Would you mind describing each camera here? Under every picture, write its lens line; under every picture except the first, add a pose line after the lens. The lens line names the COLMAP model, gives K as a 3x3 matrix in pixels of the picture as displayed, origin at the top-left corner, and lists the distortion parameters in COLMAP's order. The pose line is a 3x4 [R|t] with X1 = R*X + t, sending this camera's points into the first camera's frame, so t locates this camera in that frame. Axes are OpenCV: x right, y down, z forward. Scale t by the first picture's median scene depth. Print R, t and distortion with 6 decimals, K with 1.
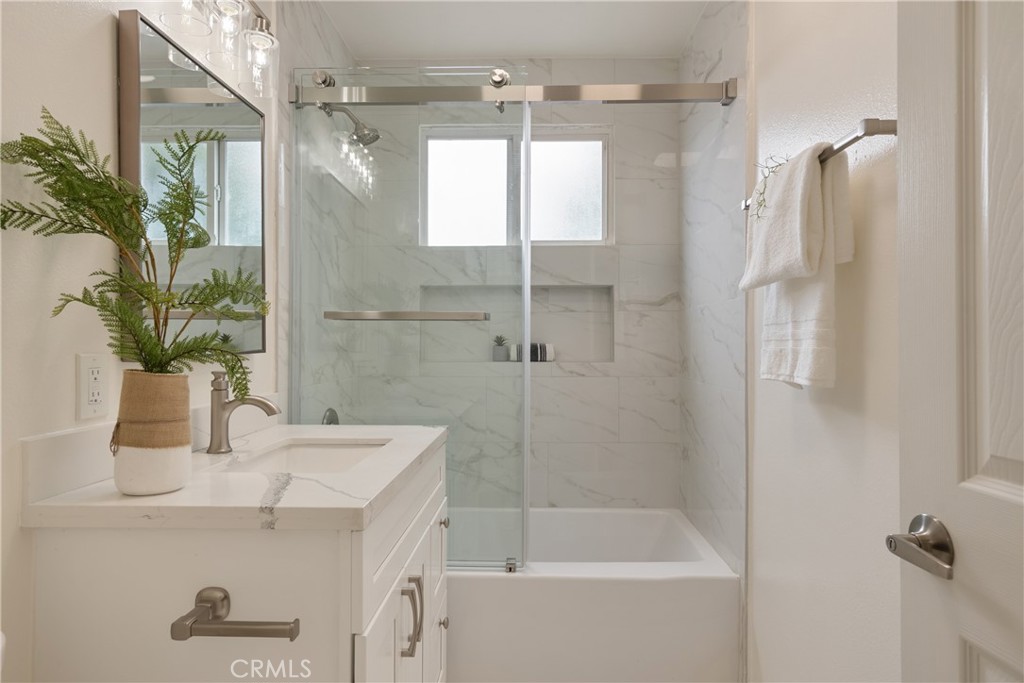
lens RADIAL K [[595.1, 0, 513.5], [0, 595.1, 343.4], [0, 0, 1]] dist [0.006729, 0.001659]
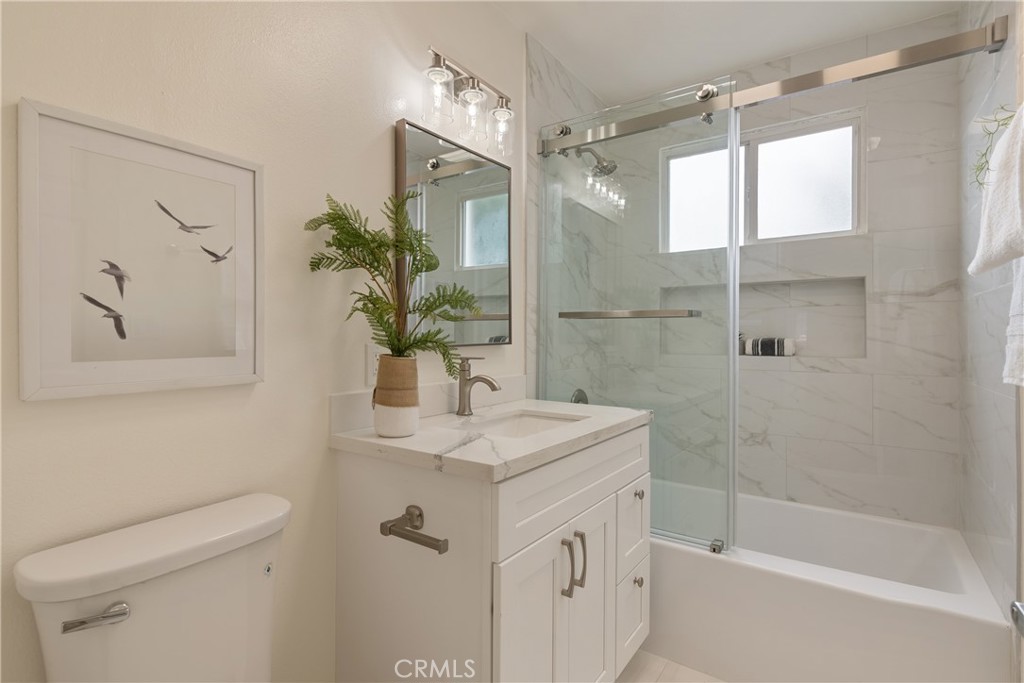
lens RADIAL K [[492.6, 0, 508.8], [0, 492.6, 335.6], [0, 0, 1]] dist [-0.001241, 0.001196]
pose [[0.838084, 0.000471, -0.545542, 0.166164], [-0.002636, 0.999991, -0.003186, -0.000406], [0.545535, 0.004108, 0.838078, 0.059107]]
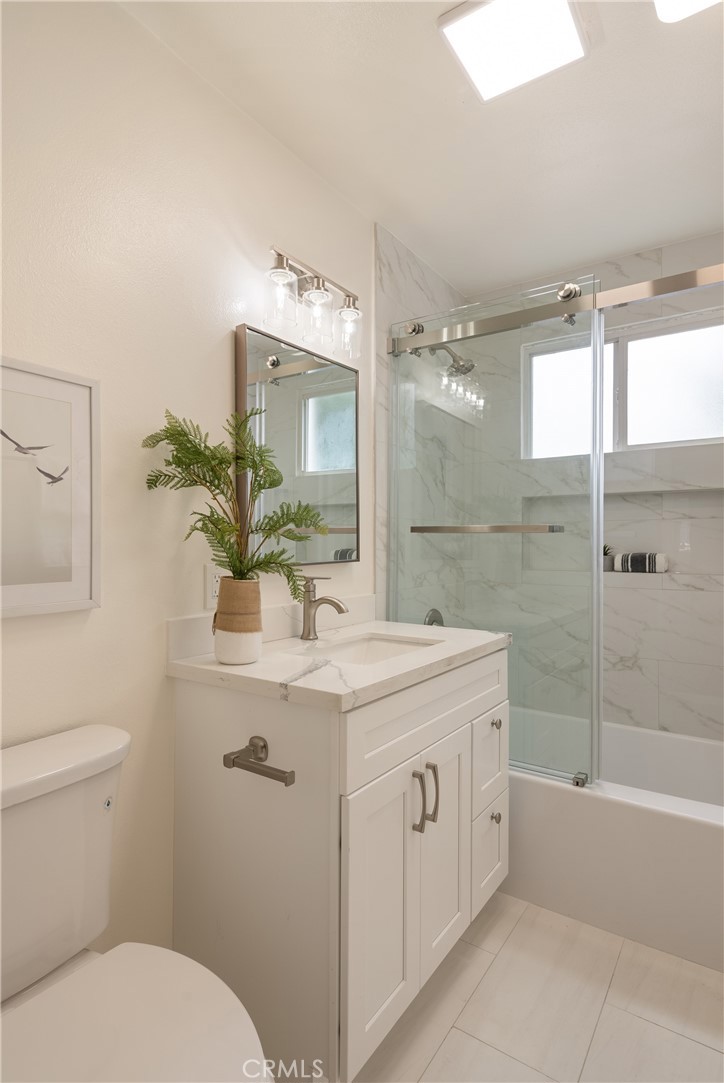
lens RADIAL K [[563.8, 0, 362.0], [0, 563.8, 541.5], [0, 0, 1]] dist [0.002472, 0.000850]
pose [[0.843947, -0.001537, -0.536425, 0.195727], [-0.001668, 0.999984, -0.005490, -0.017895], [0.536424, 0.005528, 0.843930, 0.011245]]
